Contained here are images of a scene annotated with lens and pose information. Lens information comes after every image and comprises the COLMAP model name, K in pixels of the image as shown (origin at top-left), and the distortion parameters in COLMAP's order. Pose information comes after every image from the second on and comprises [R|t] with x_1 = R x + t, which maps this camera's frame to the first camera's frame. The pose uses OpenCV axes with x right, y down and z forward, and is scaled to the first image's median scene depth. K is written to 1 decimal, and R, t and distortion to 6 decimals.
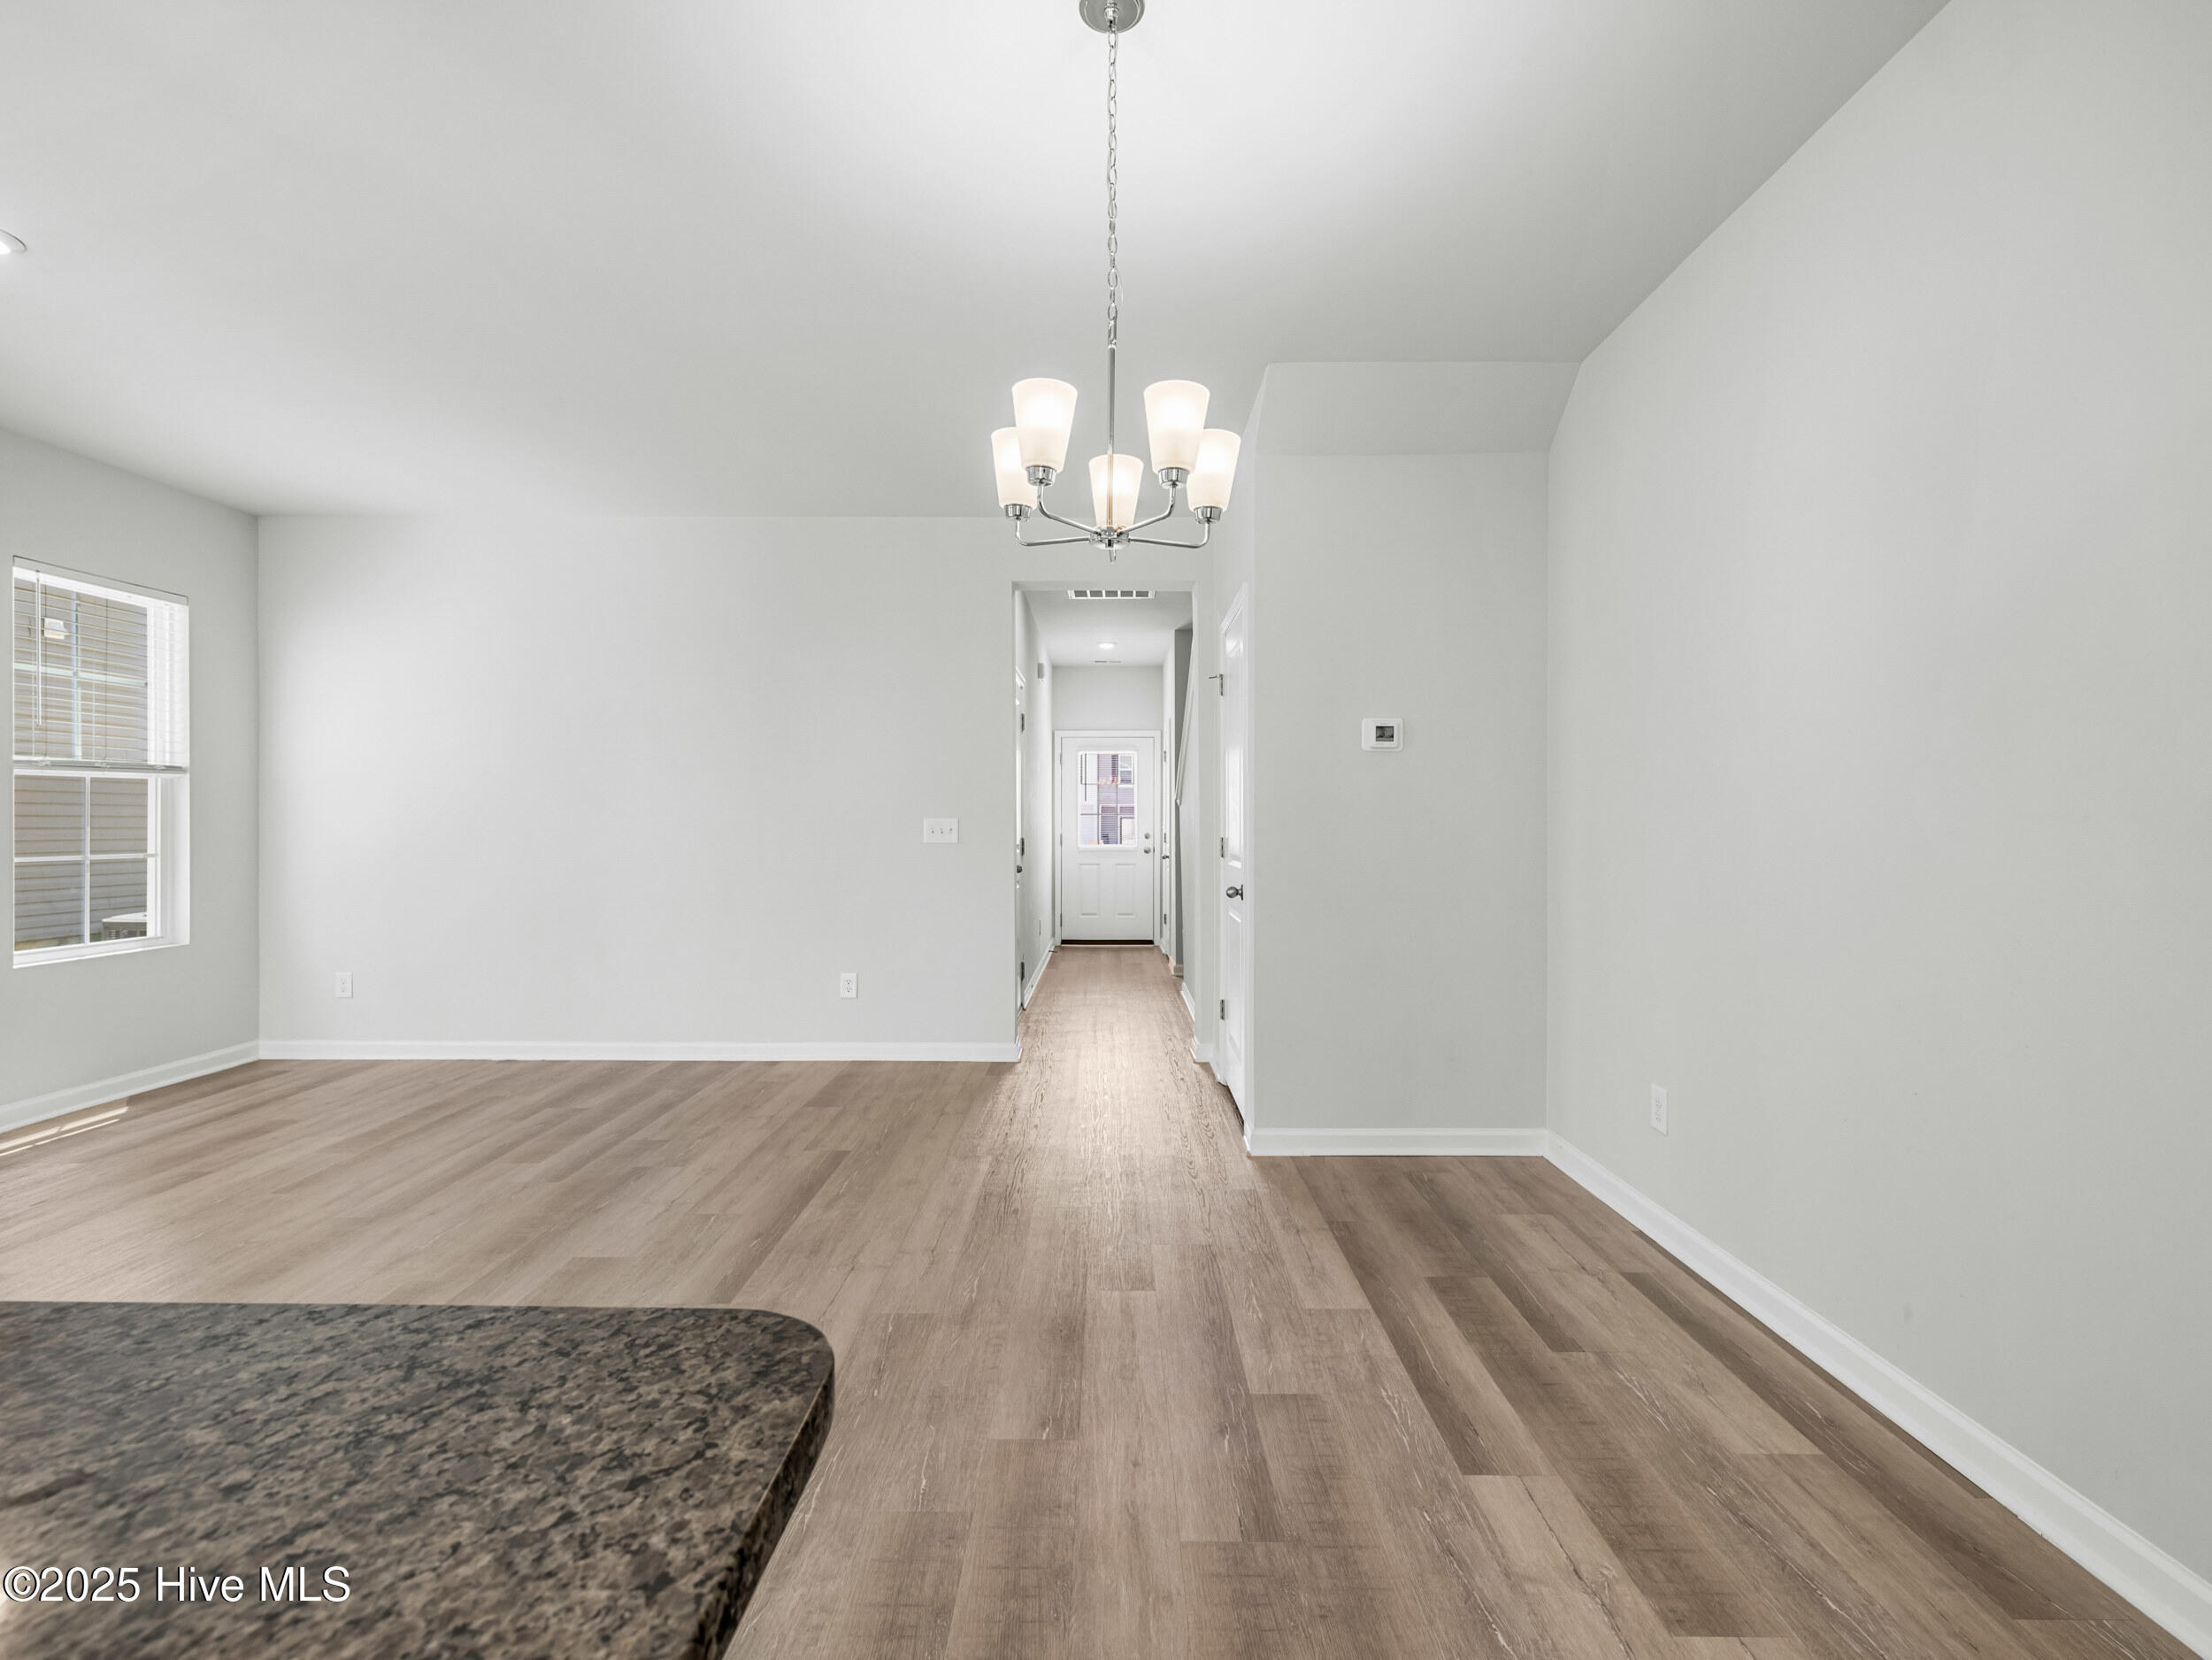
lens RADIAL K [[1028.3, 0, 1114.9], [0, 1028.3, 818.9], [0, 0, 1]] dist [0.001080, 0.002378]
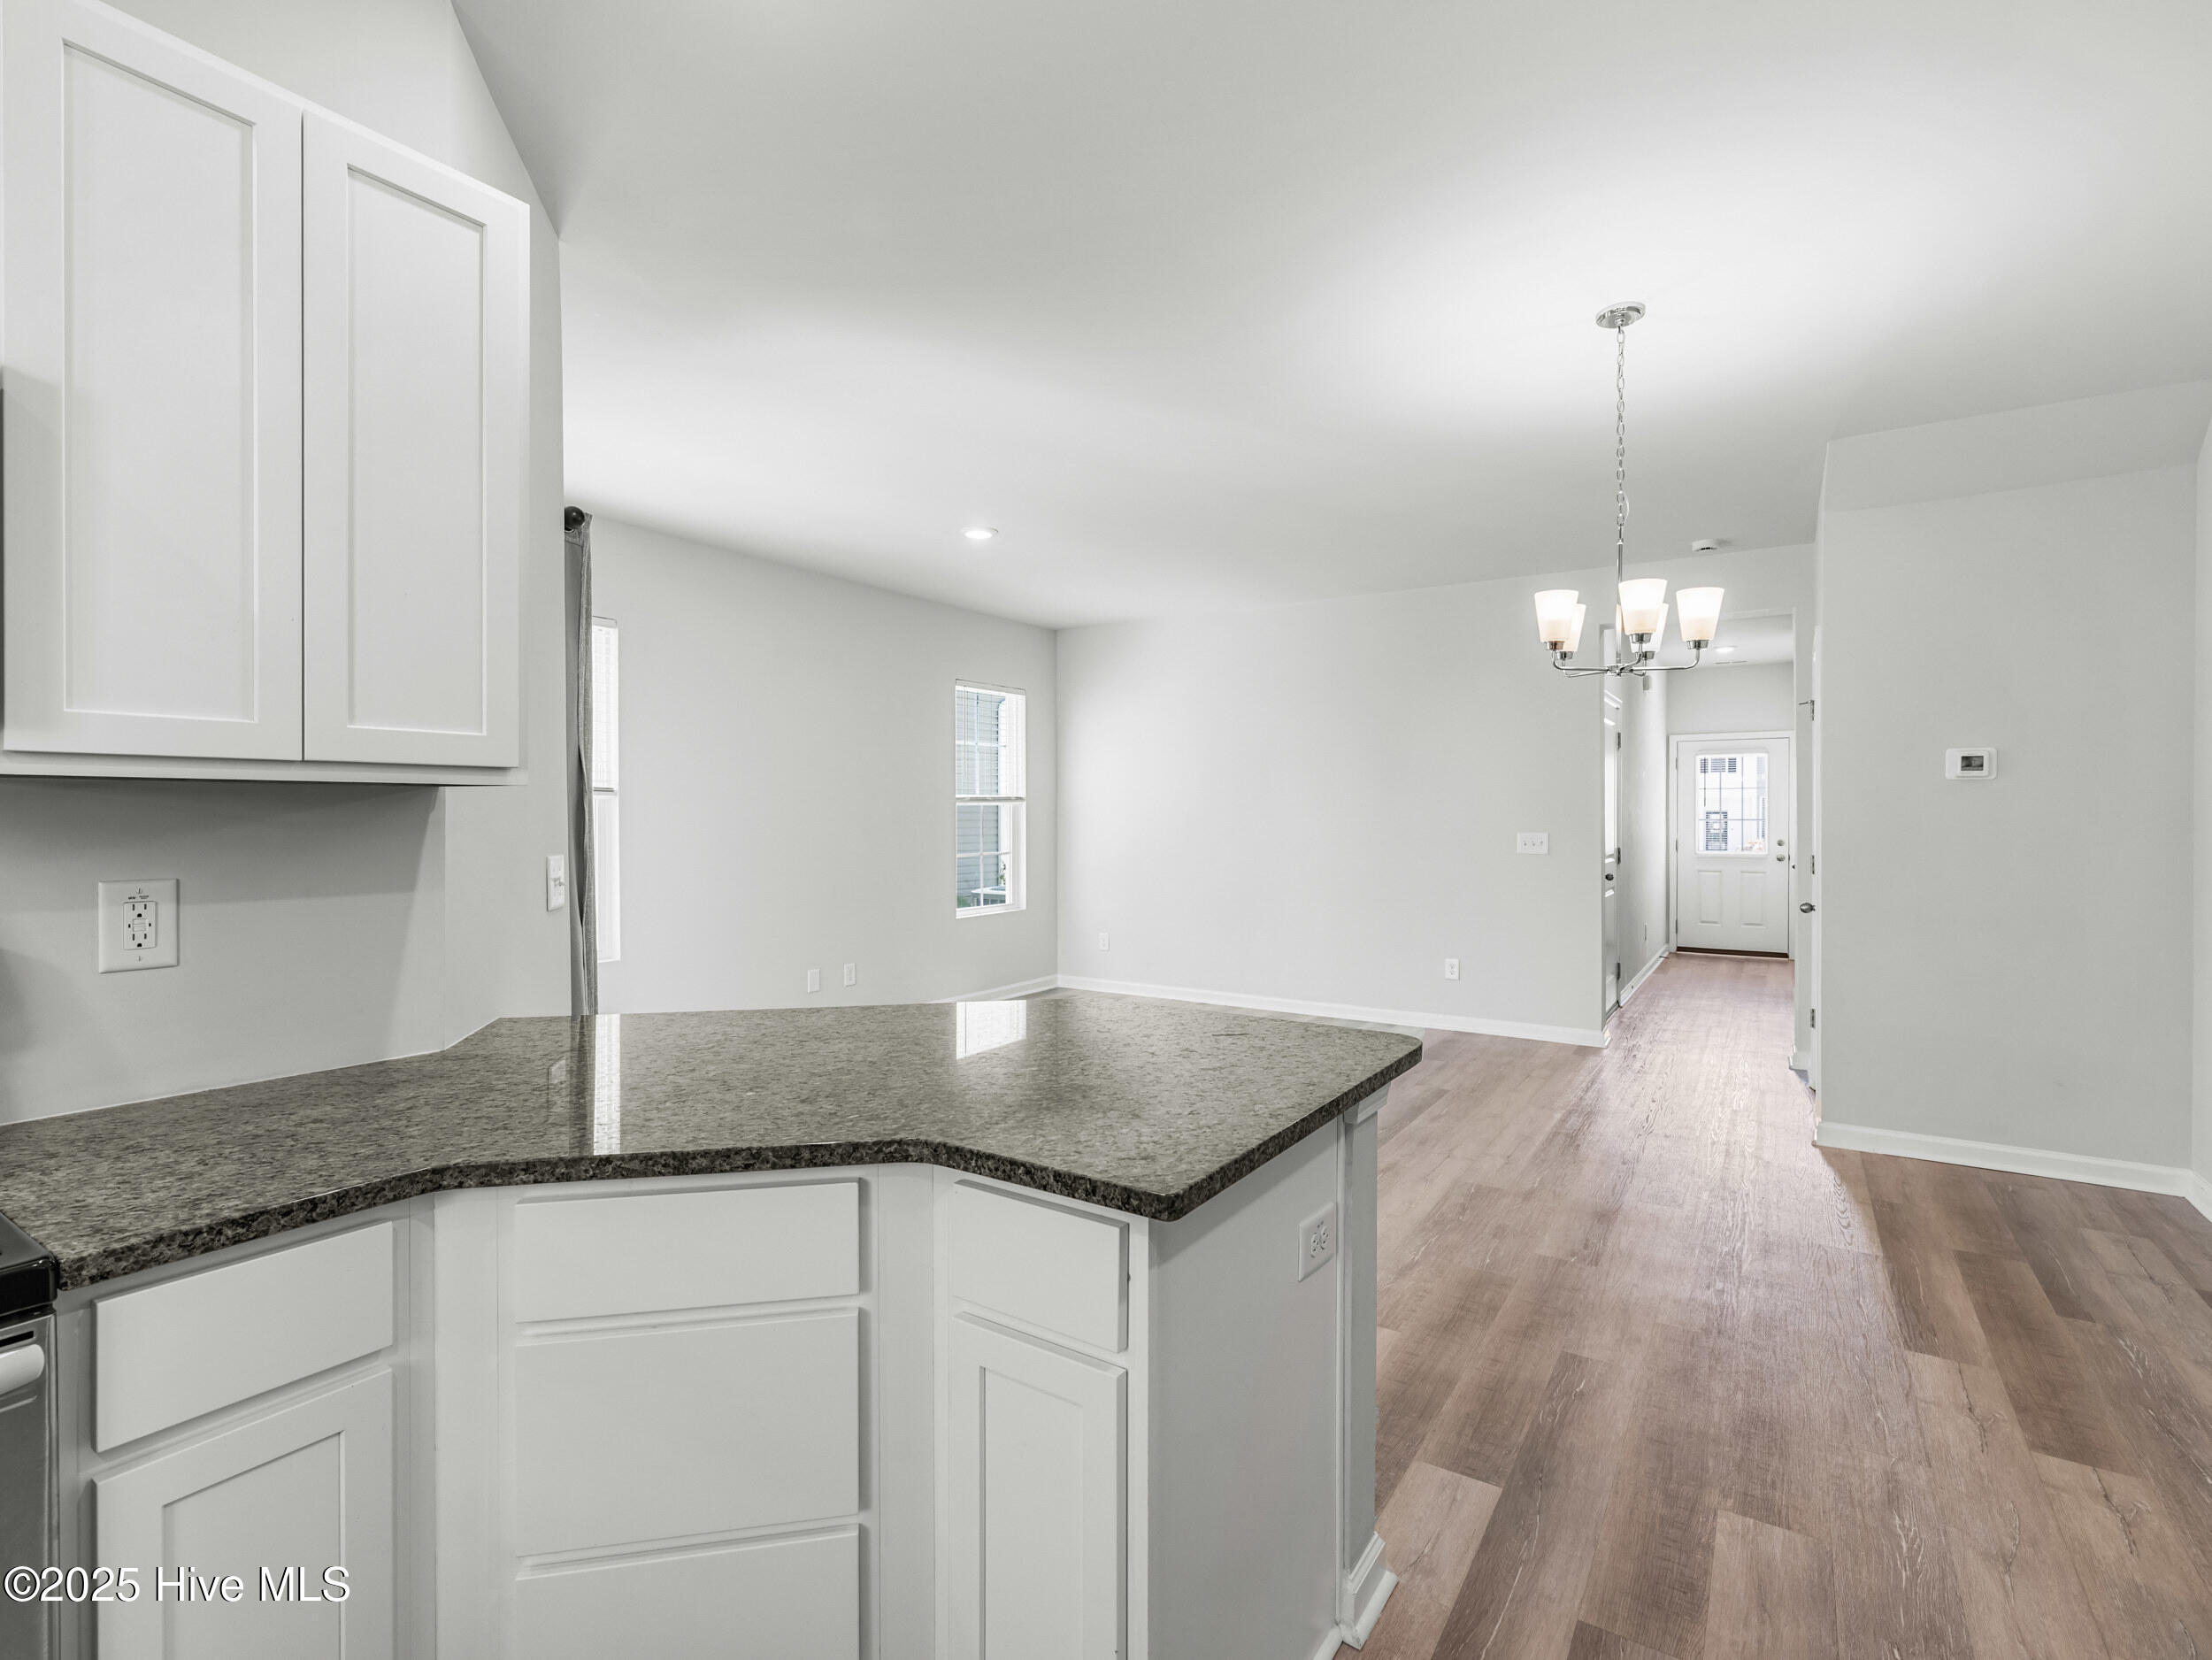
lens RADIAL K [[1028.3, 0, 1100.4], [0, 1028.3, 831.5], [0, 0, 1]] dist [0.001080, 0.002378]
pose [[0.829906, 0.004846, -0.557882, 0.110907], [0.005471, 0.999844, 0.016823, -0.035800], [0.557876, -0.017013, 0.829750, -0.360302]]
